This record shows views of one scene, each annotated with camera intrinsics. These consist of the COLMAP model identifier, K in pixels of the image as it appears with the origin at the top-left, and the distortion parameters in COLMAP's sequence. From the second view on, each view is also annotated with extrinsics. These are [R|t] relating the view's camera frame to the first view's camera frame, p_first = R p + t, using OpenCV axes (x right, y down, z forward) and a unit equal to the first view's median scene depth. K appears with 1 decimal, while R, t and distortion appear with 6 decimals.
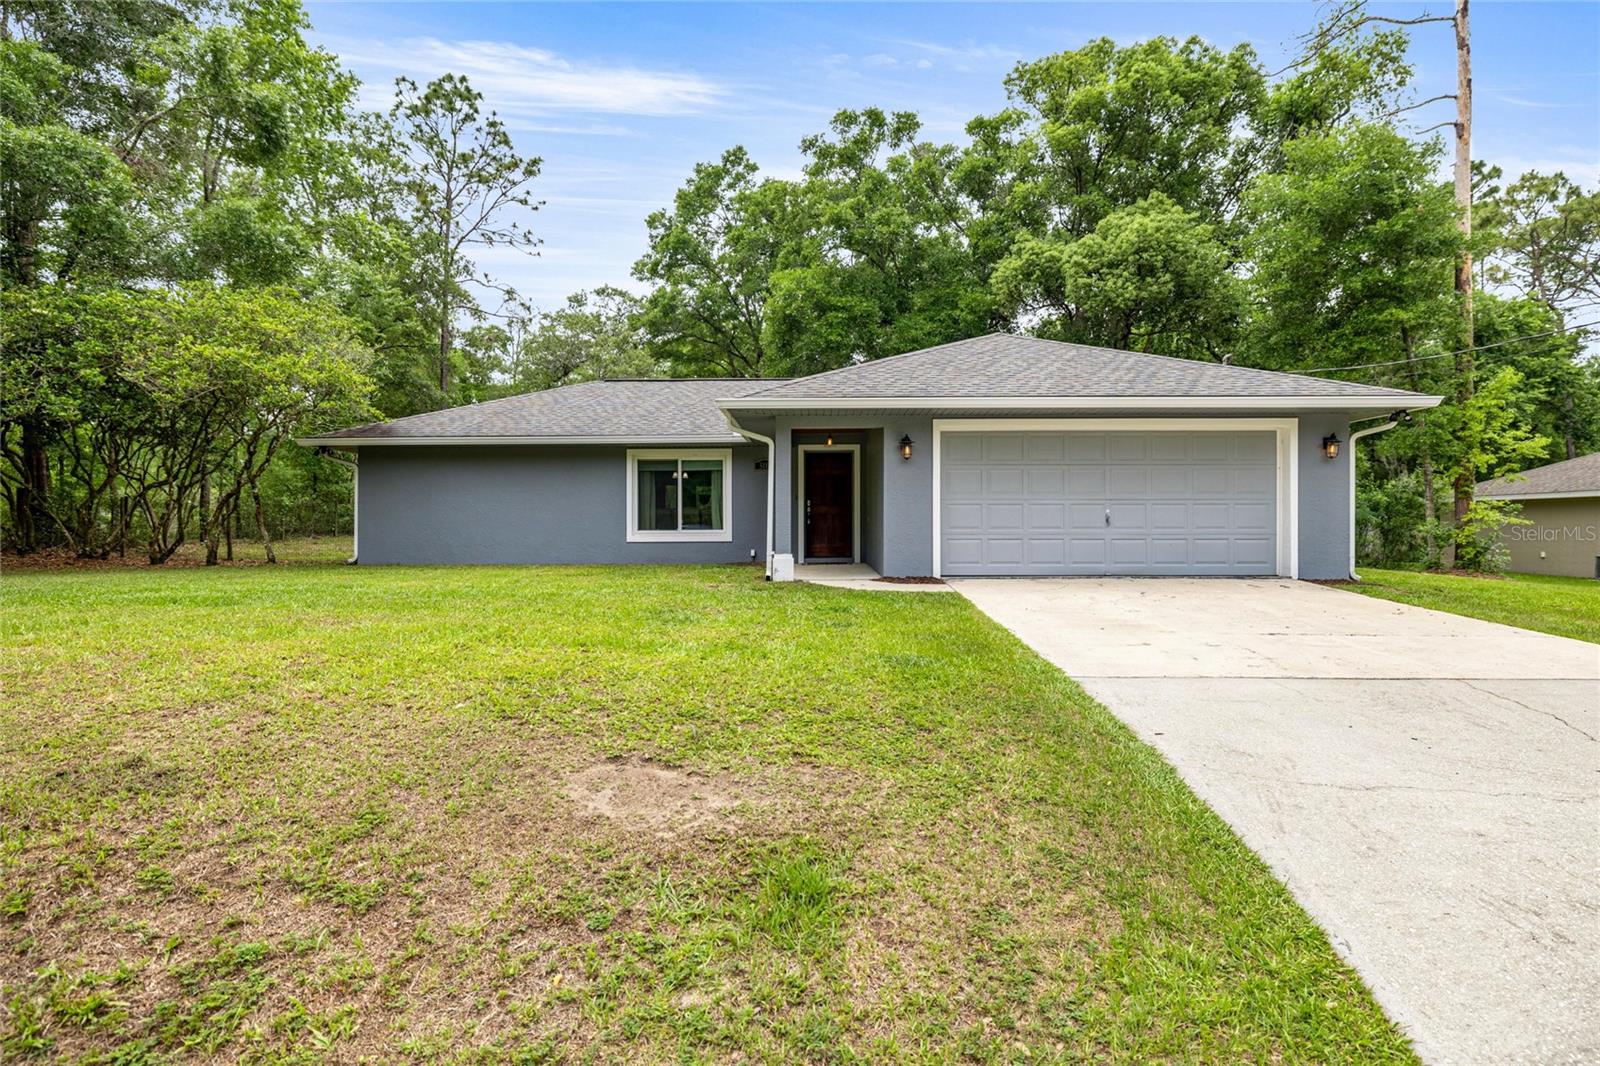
lens RADIAL K [[839.7, 0, 798.9], [0, 839.7, 531.9], [0, 0, 1]] dist [0.020268, -0.000114]
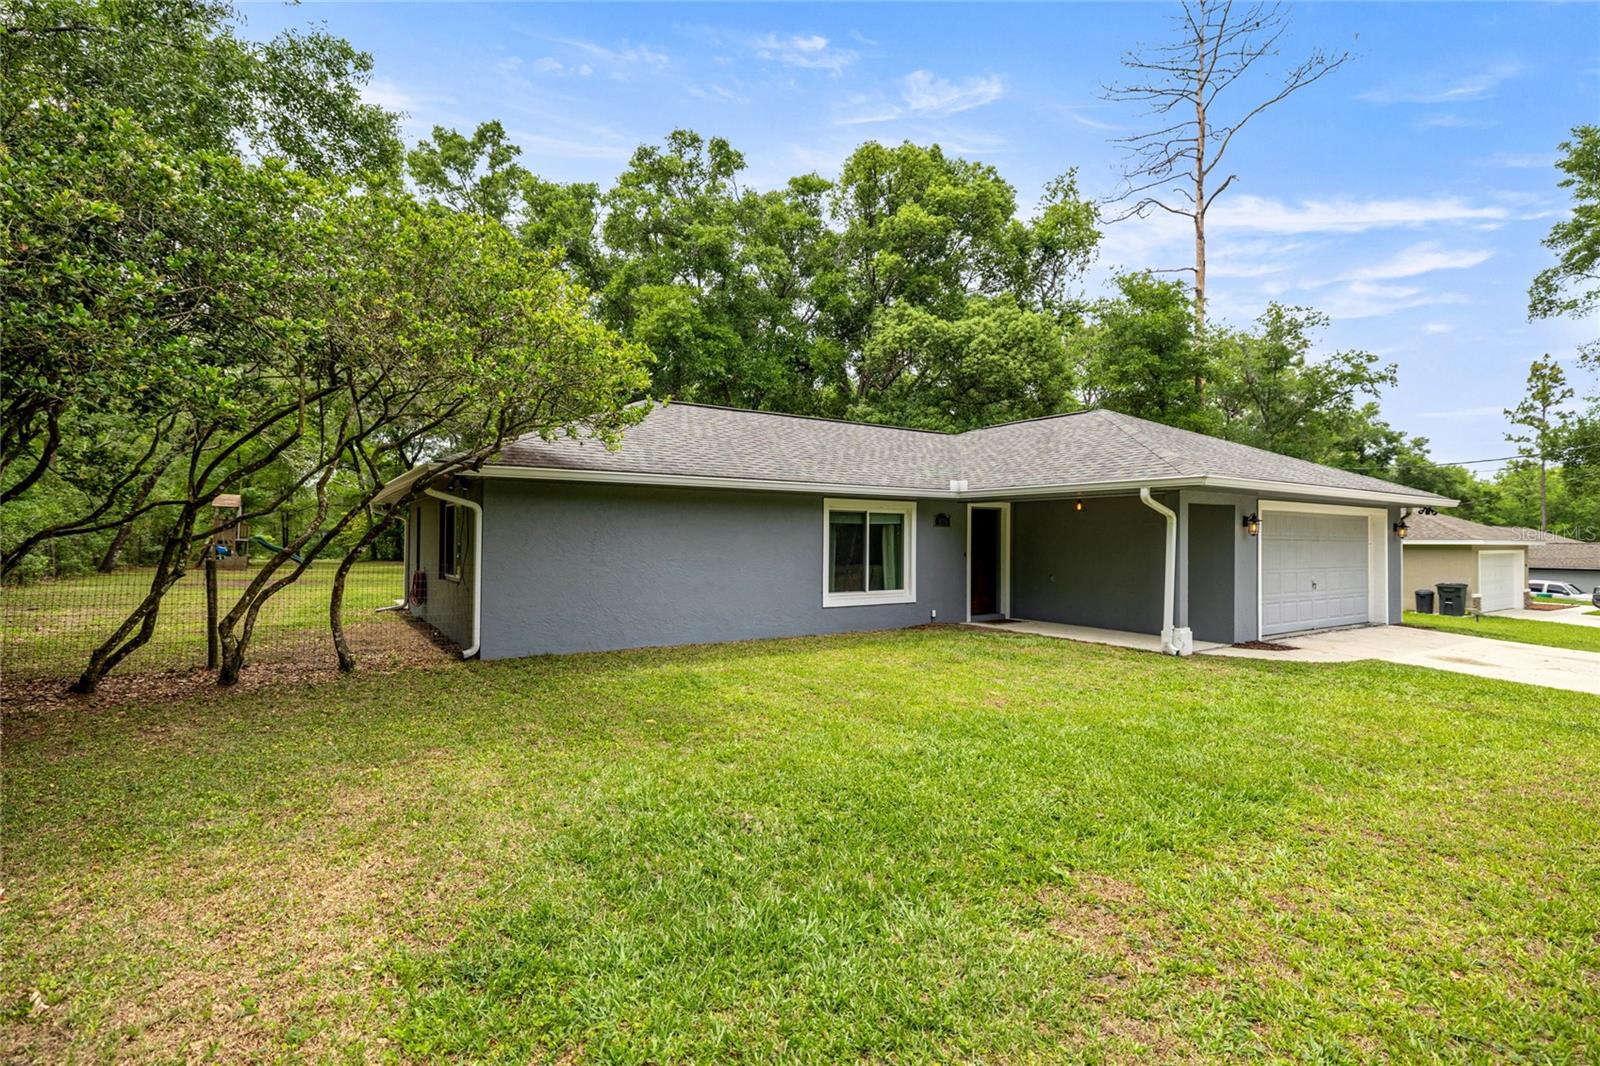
lens RADIAL K [[794.9, 0, 801.6], [0, 794.9, 536.7], [0, 0, 1]] dist [-0.001982, -0.000028]
pose [[0.812007, 0.009962, 0.583562, -0.685205], [-0.005126, 0.999937, -0.009936, -0.051332], [-0.583625, 0.005076, 0.812008, 0.361066]]
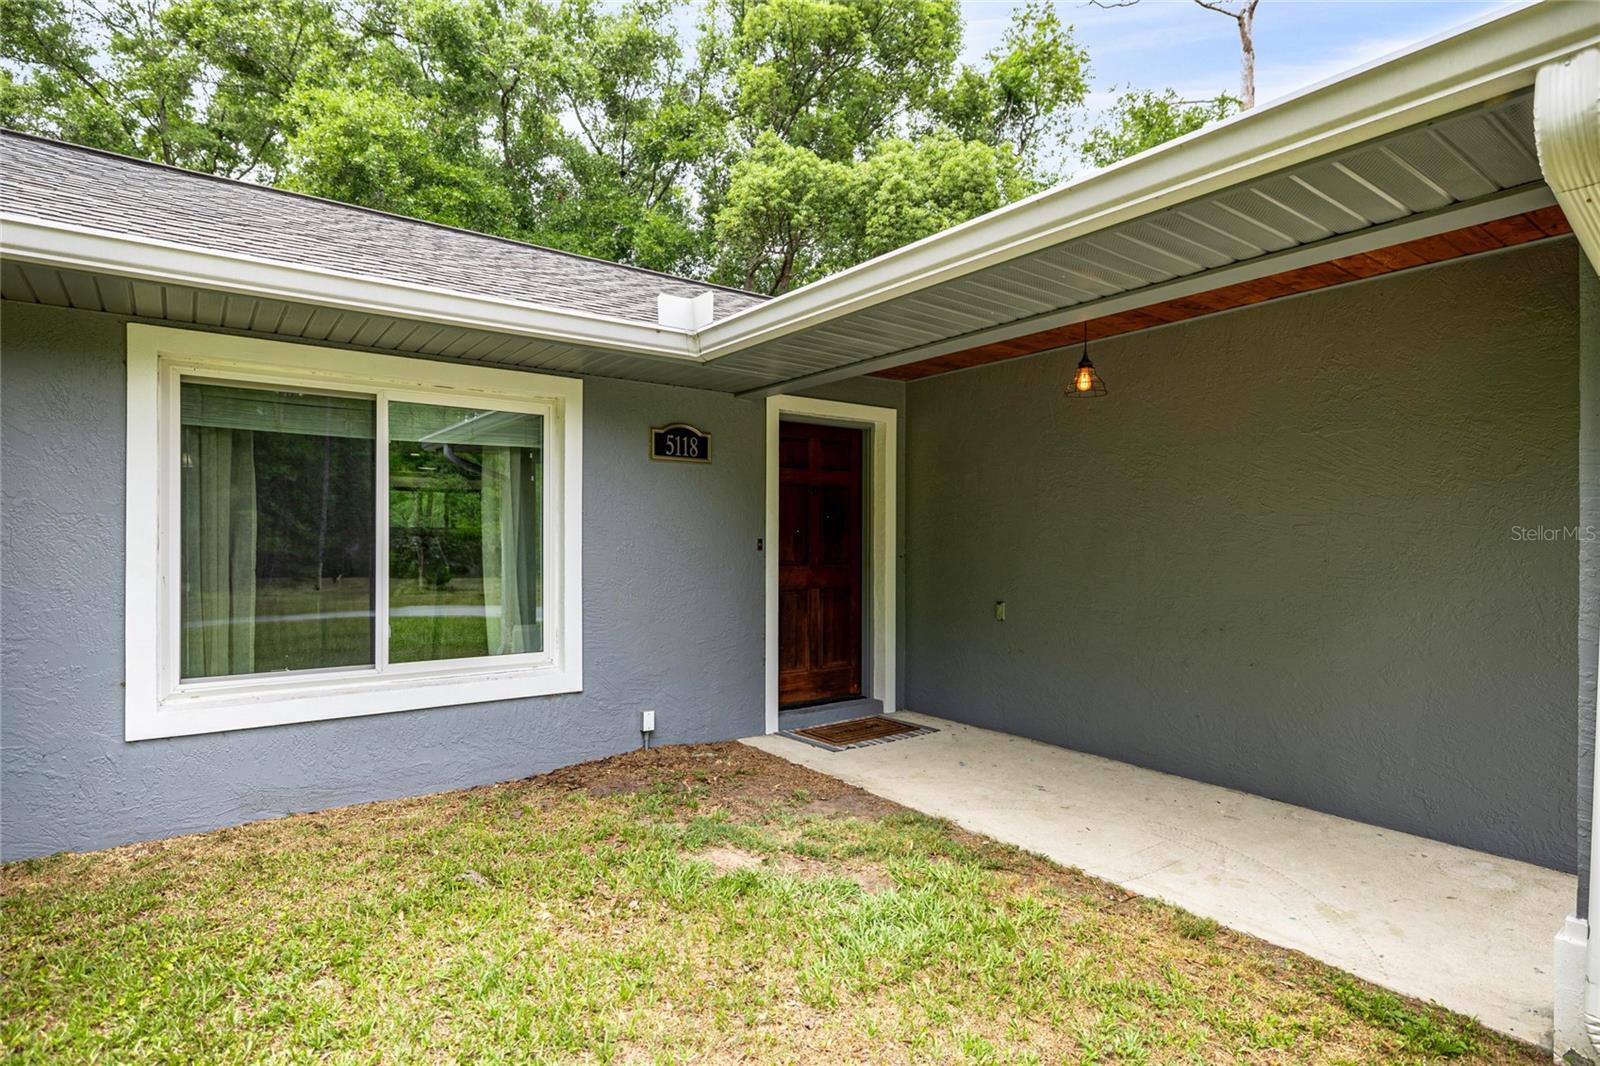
lens RADIAL K [[839.7, 0, 793.2], [0, 839.7, 537.9], [0, 0, 1]] dist [0.020268, -0.000114]
pose [[0.789172, 0.008985, 0.614107, -0.202881], [-0.004358, 0.999950, -0.009030, -0.040215], [-0.614157, 0.004450, 0.789171, 0.711160]]
